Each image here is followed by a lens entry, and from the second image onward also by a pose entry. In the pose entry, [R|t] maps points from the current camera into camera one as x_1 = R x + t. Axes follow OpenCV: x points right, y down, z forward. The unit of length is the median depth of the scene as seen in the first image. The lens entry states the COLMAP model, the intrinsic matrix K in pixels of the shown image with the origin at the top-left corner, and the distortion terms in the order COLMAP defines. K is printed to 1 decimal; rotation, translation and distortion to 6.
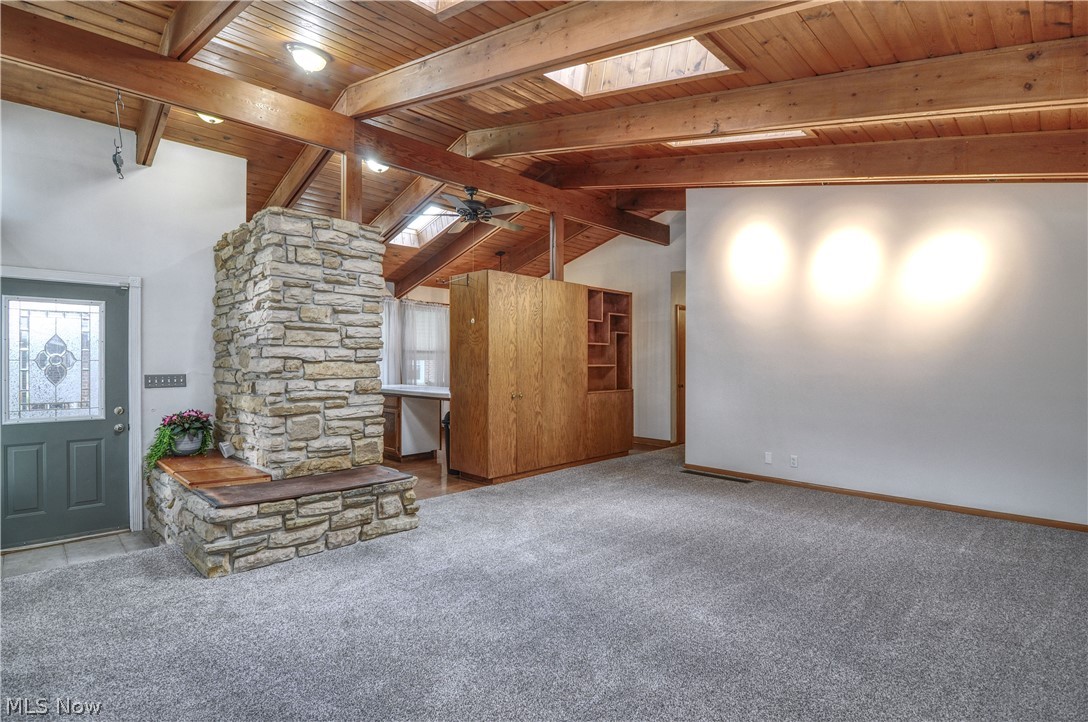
lens RADIAL K [[523.1, 0, 544.8], [0, 523.1, 364.4], [0, 0, 1]] dist [-0.007484, -0.007940]
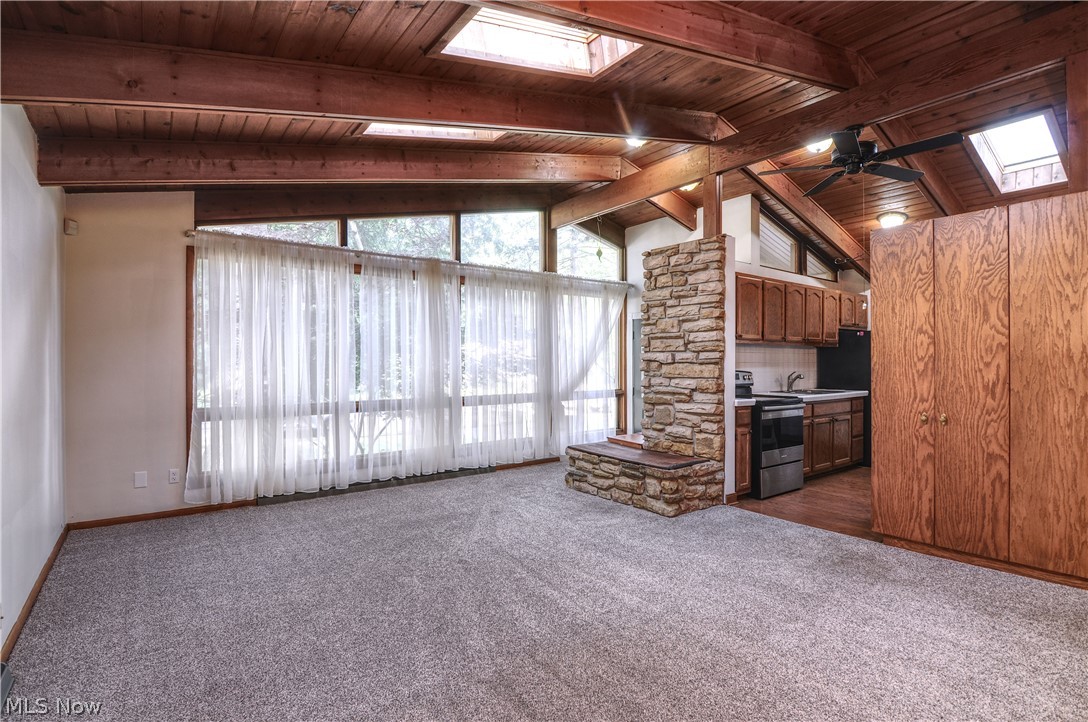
lens RADIAL K [[523.1, 0, 544.8], [0, 523.1, 364.4], [0, 0, 1]] dist [-0.007484, -0.007940]
pose [[-0.142577, 0.001094, -0.989783, 0.817234], [-0.000872, 0.999999, 0.001231, -0.004190], [0.989783, 0.001038, -0.142576, 0.852735]]
